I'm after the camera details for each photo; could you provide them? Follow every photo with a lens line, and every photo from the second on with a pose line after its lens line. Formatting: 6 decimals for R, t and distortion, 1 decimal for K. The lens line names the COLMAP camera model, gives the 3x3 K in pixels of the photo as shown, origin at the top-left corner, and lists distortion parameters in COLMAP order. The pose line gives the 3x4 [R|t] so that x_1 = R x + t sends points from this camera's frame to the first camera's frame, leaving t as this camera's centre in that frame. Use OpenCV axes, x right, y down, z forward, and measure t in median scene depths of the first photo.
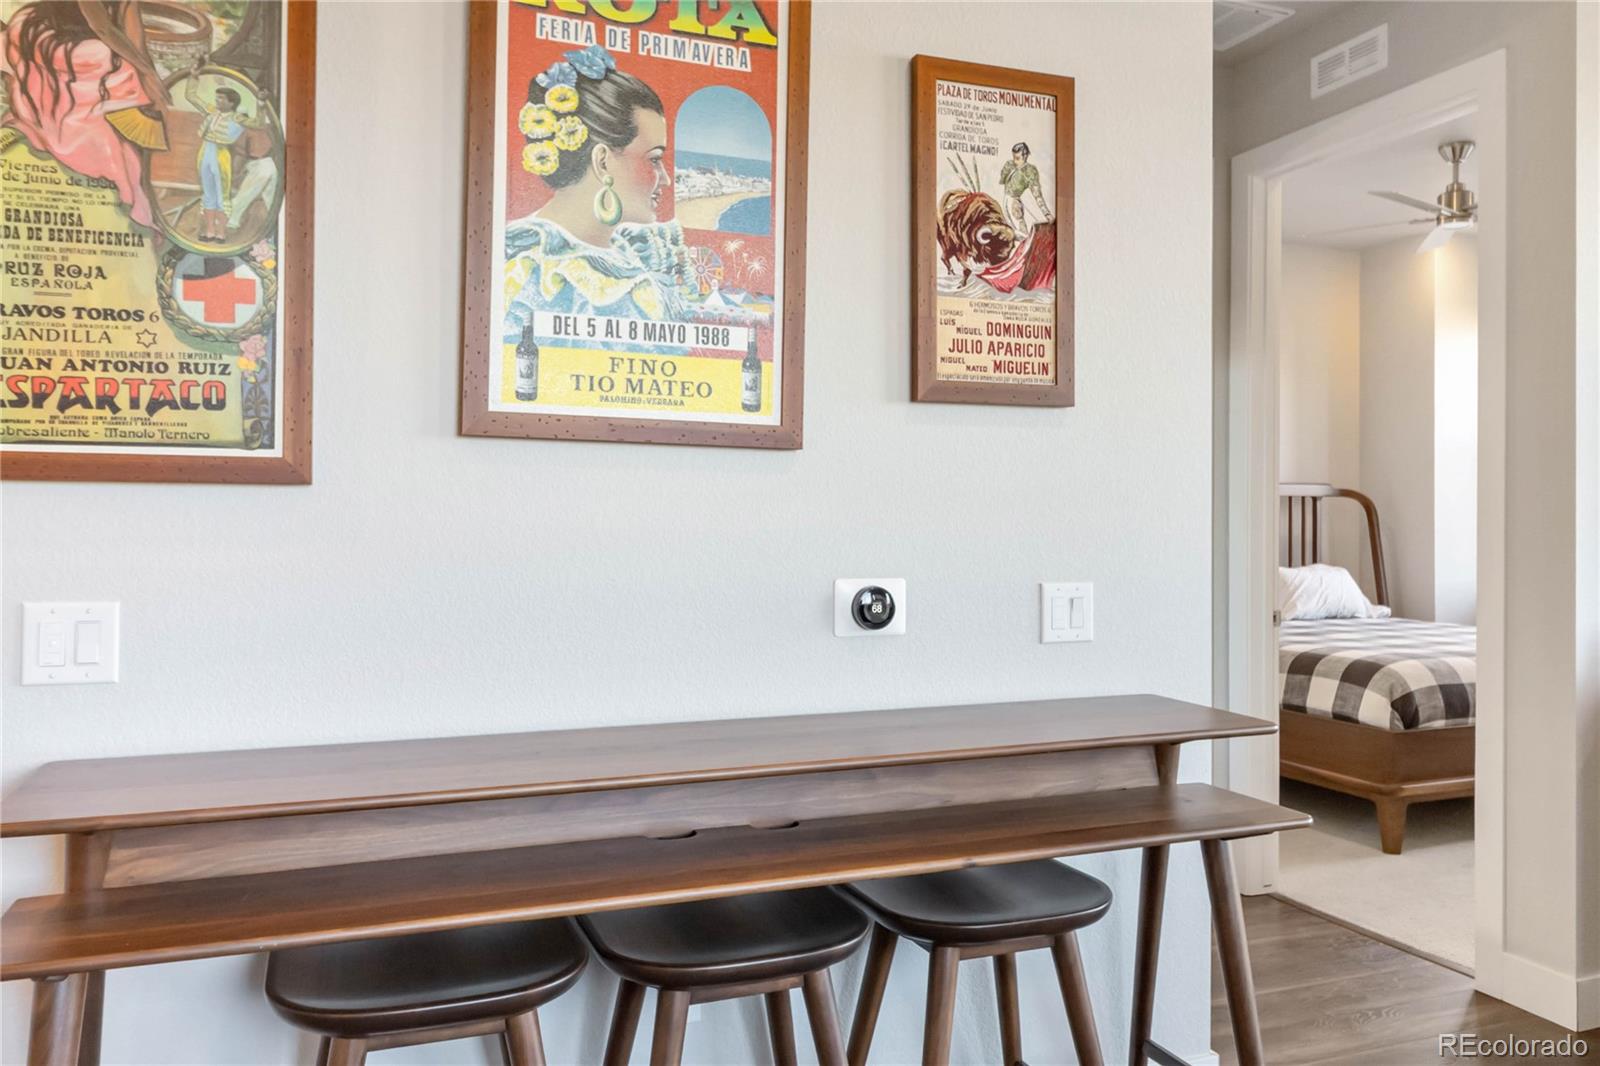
lens RADIAL K [[1161.4, 0, 804.3], [0, 1161.4, 523.6], [0, 0, 1]] dist [0.005994, 0.001638]
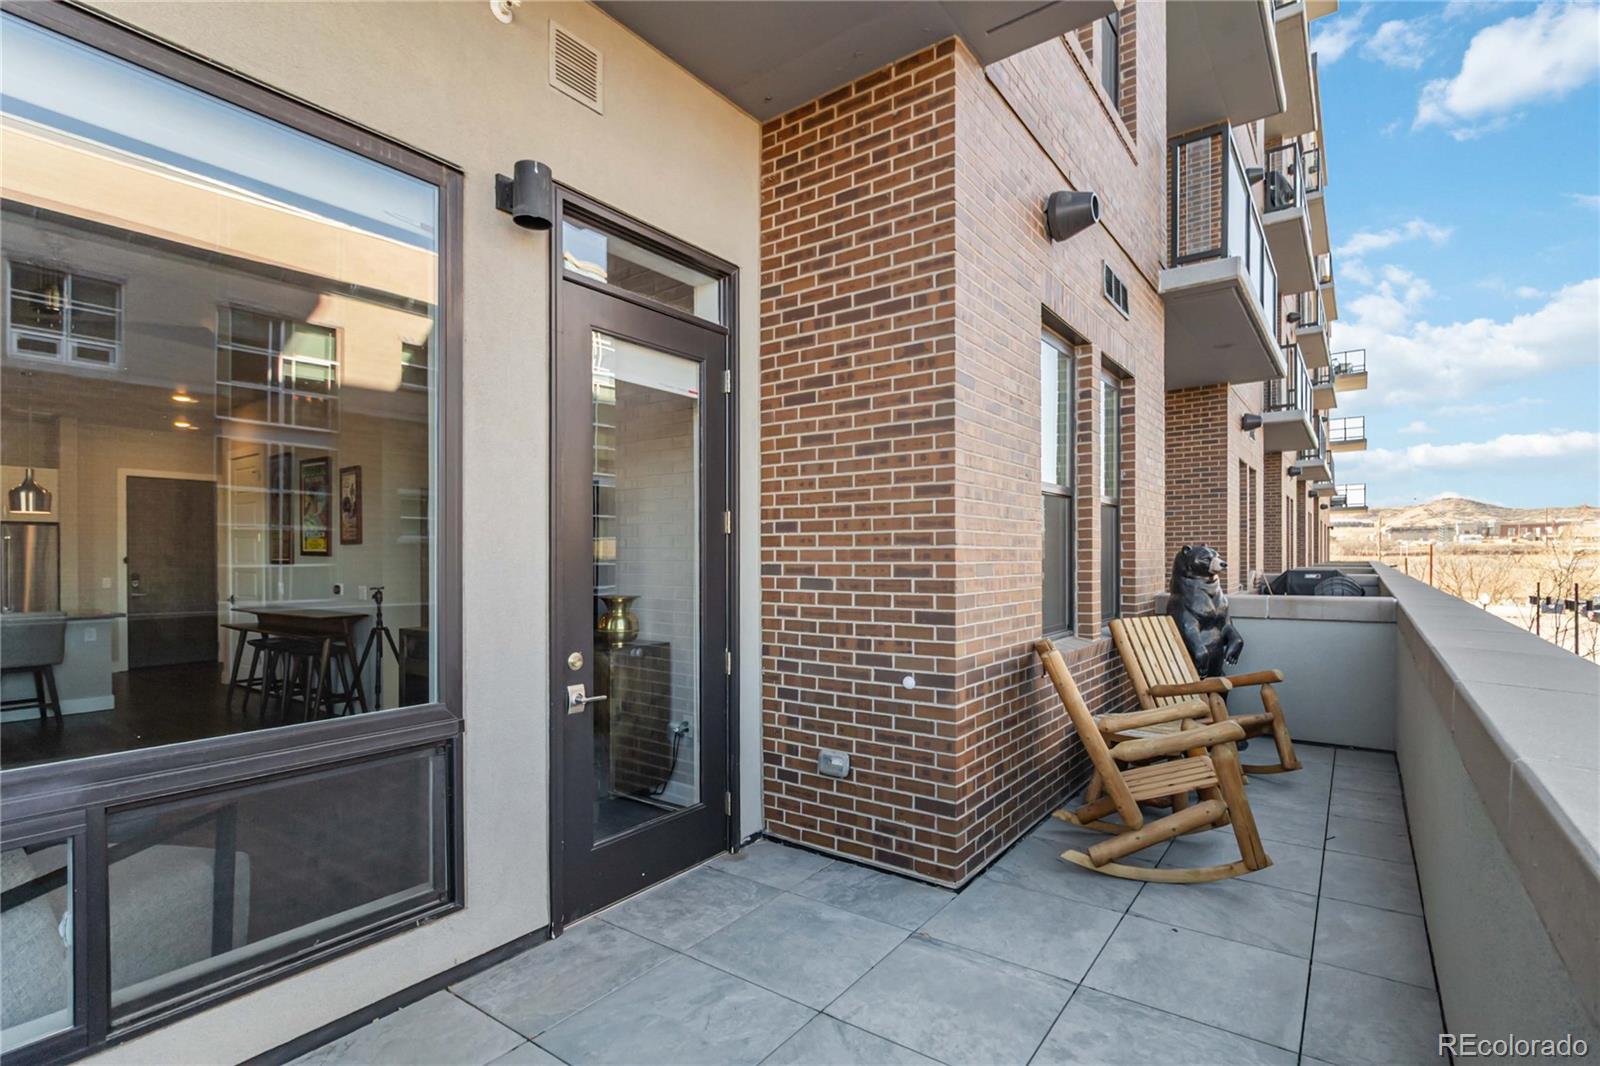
lens RADIAL K [[759.0, 0, 812.6], [0, 759.0, 553.2], [0, 0, 1]] dist [0.000513, -0.000309]
pose [[0.543477, -0.010640, -0.839356, 3.511159], [0.004261, 0.999942, -0.009917, -0.033738], [0.839413, 0.001813, 0.543491, 0.913389]]
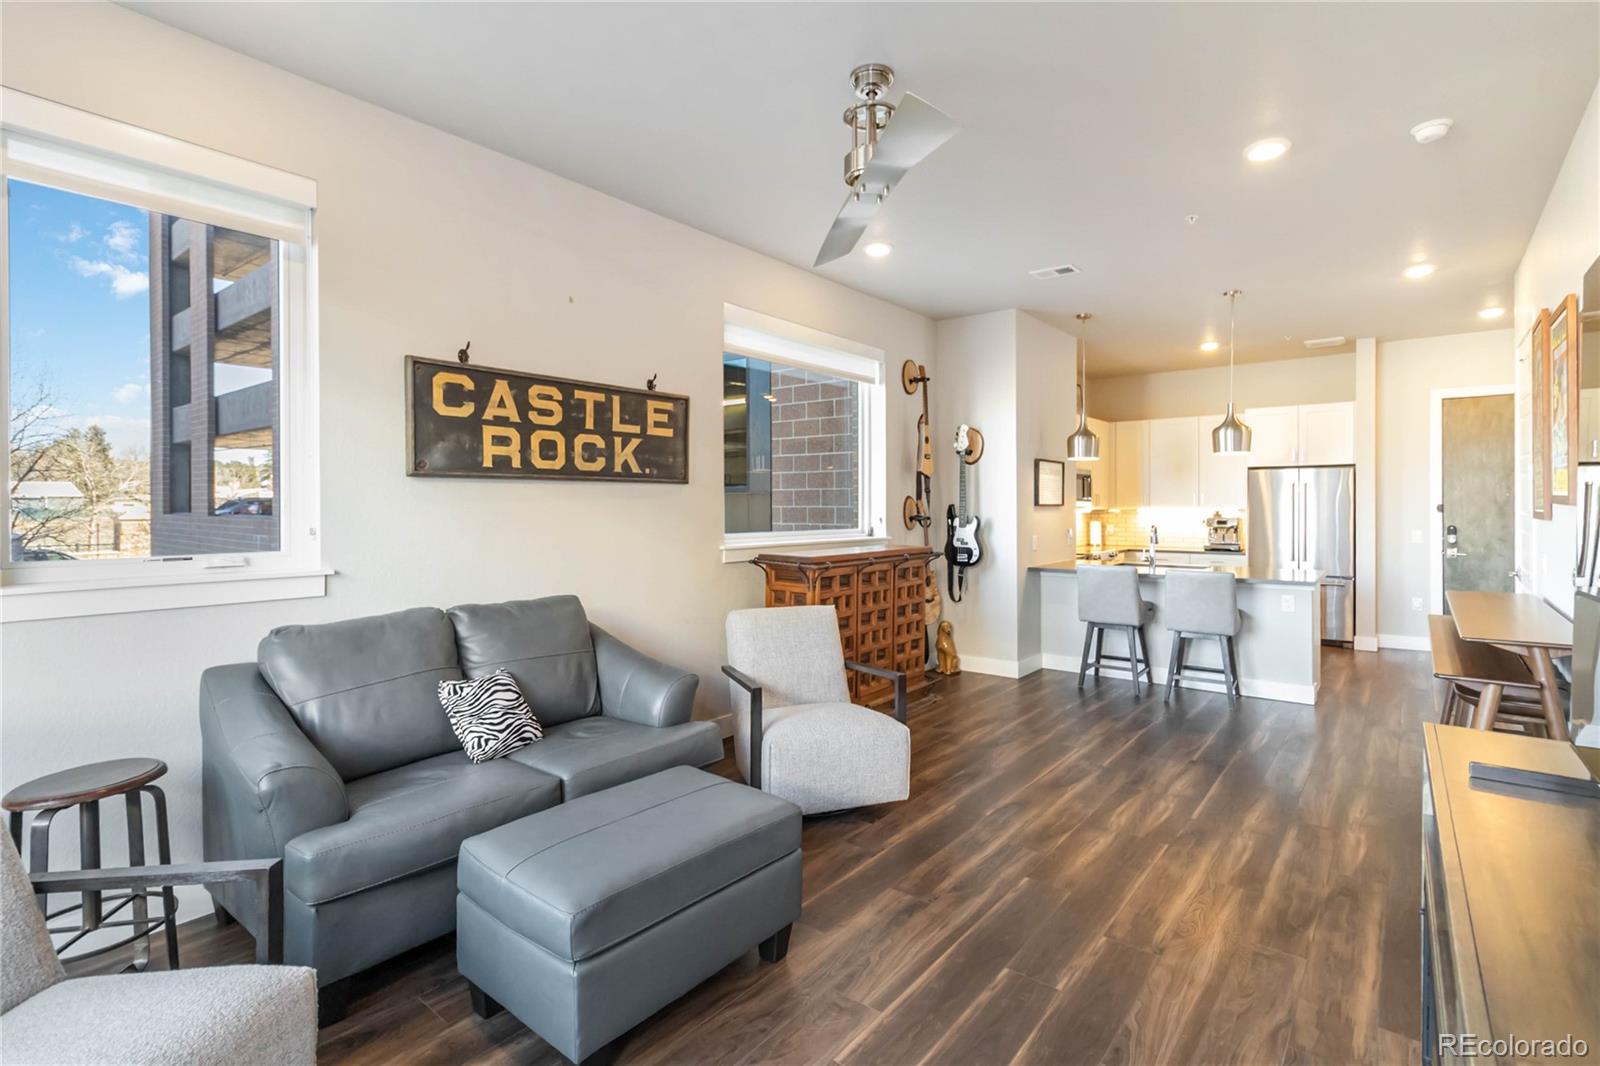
lens RADIAL K [[762.7, 0, 806.2], [0, 762.7, 507.9], [0, 0, 1]] dist [-0.002927, -0.000007]
pose [[-0.866838, -0.000895, -0.498590, 1.917728], [-0.003556, 0.999984, 0.004387, -0.057207], [0.498578, 0.005576, -0.866827, 1.452132]]
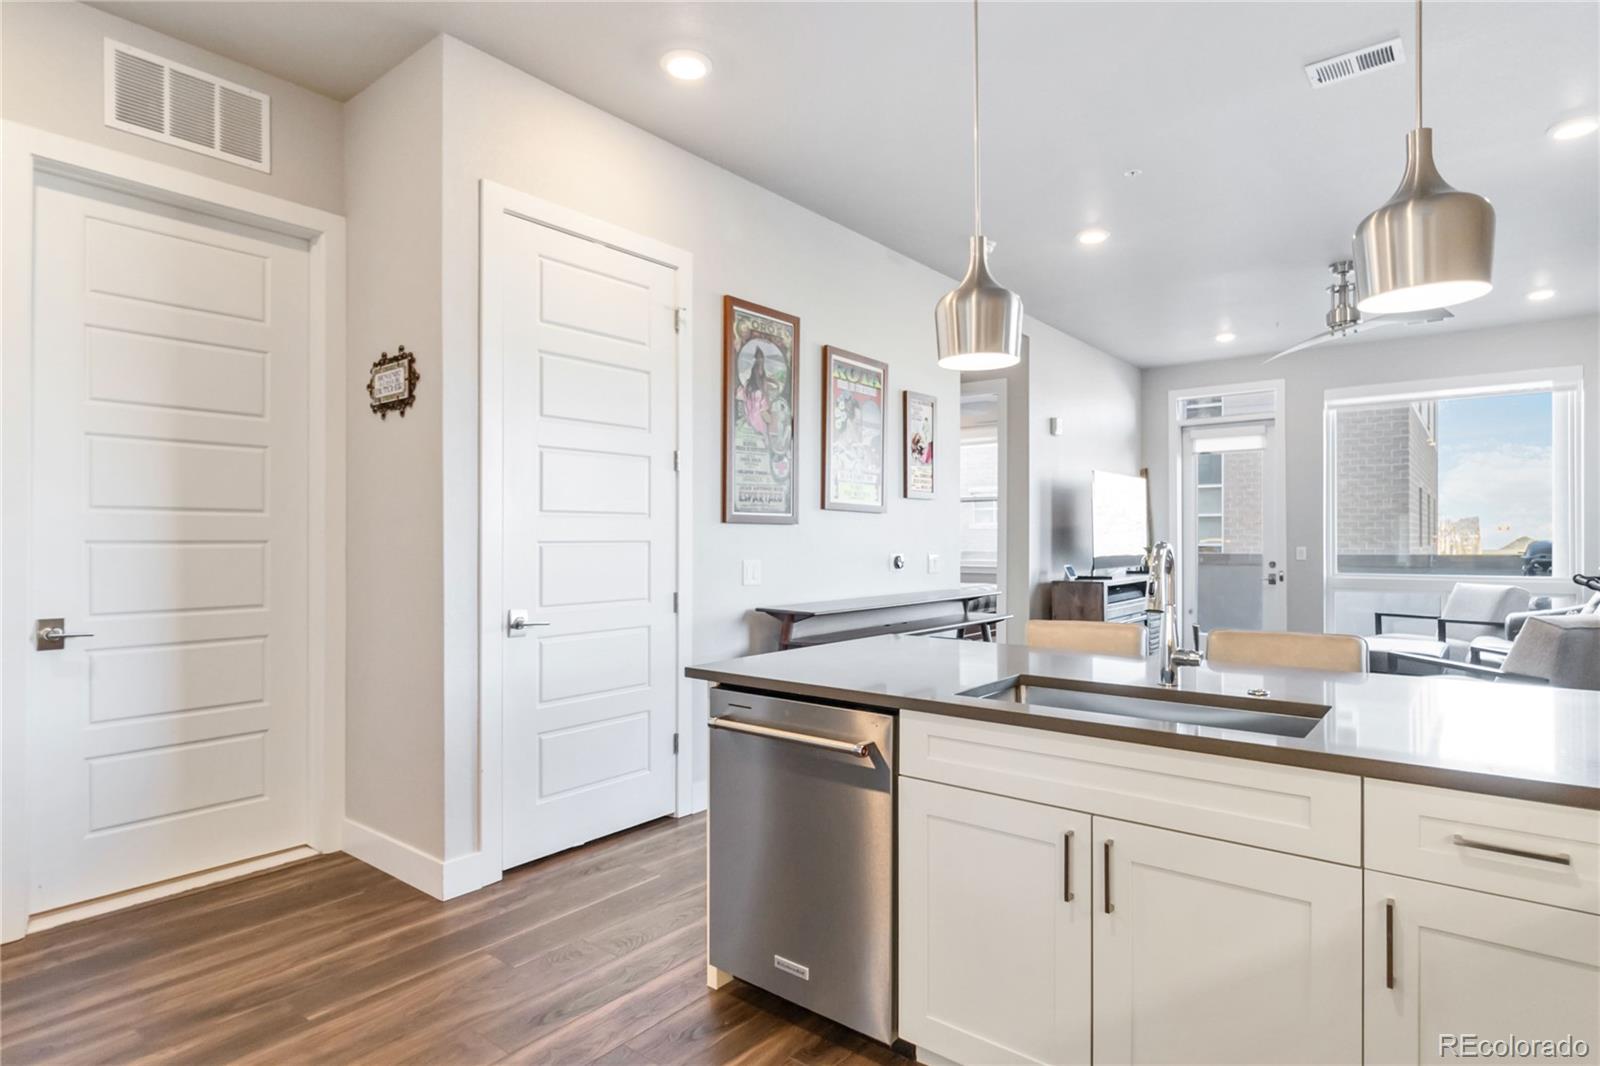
lens RADIAL K [[851.8, 0, 806.9], [0, 851.8, 538.2], [0, 0, 1]] dist [-0.006060, 0.000397]
pose [[0.863512, -0.005135, 0.504302, -1.297156], [0.006680, 0.999977, -0.001257, 0.005927], [-0.504284, 0.004454, 0.863526, -0.869928]]
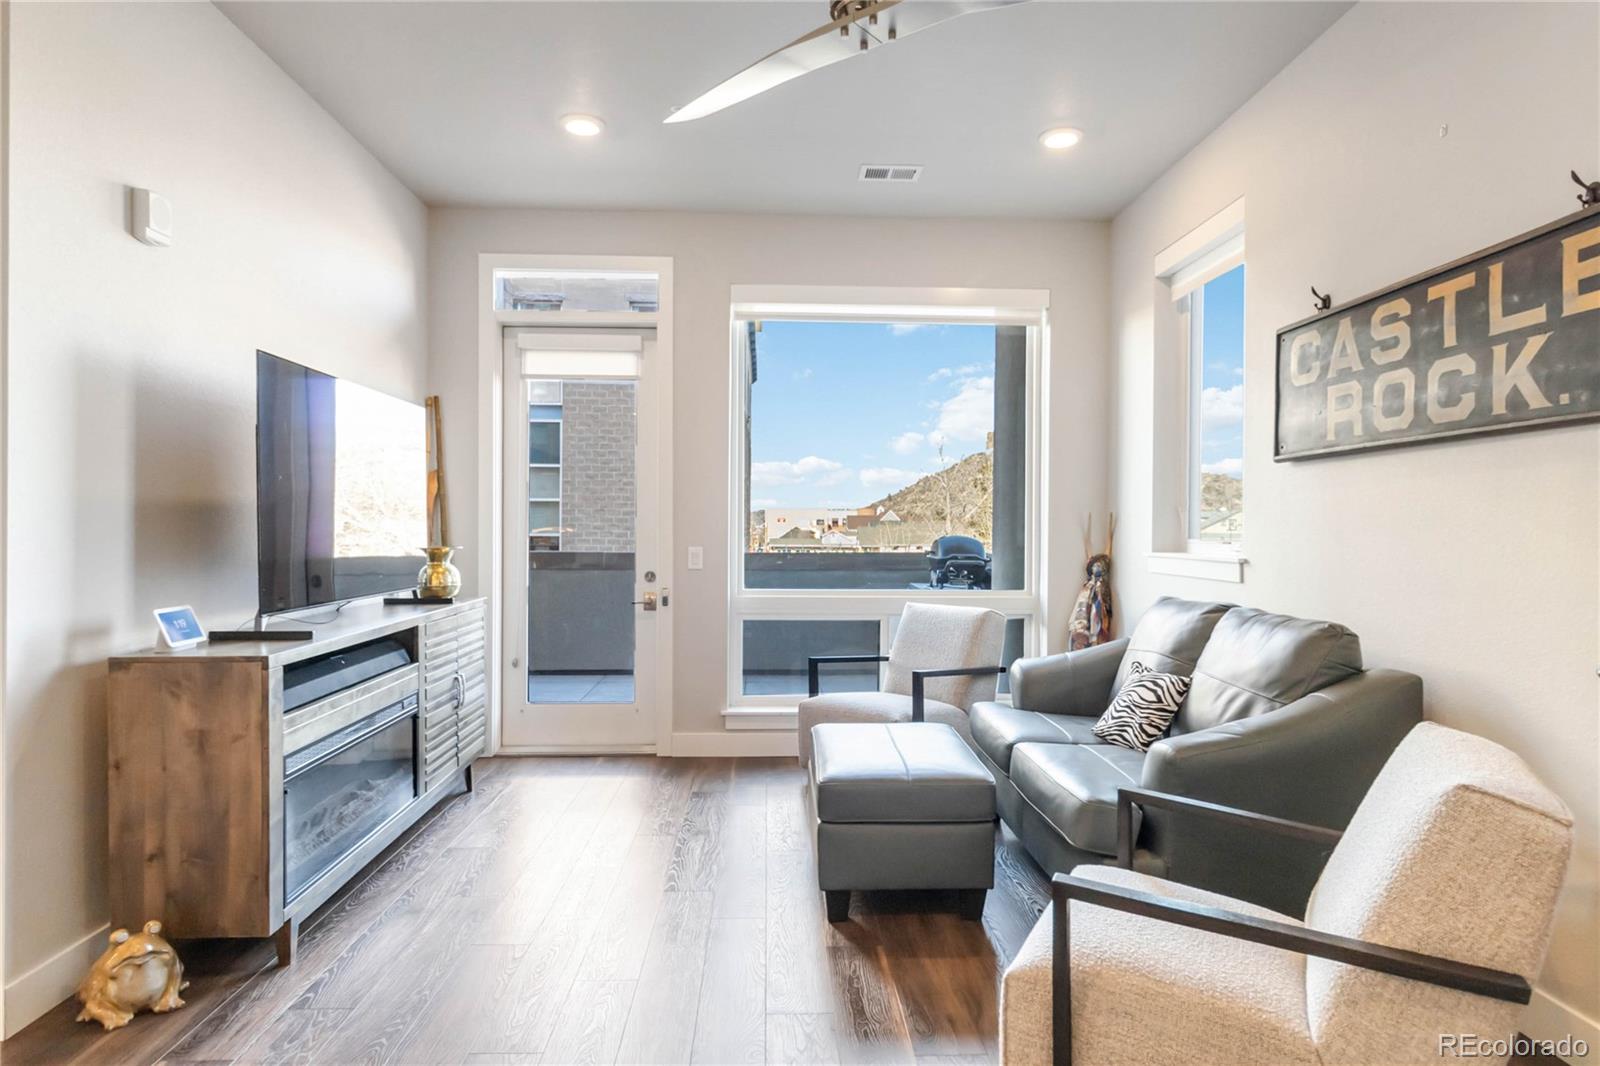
lens RADIAL K [[925.8, 0, 805.6], [0, 925.8, 537.8], [0, 0, 1]] dist [0.002434, -0.000428]
pose [[0.320251, -0.010802, 0.947271, 0.180147], [-0.004132, 0.999910, 0.012799, 0.000032], [-0.947324, -0.008013, 0.320178, 0.152027]]
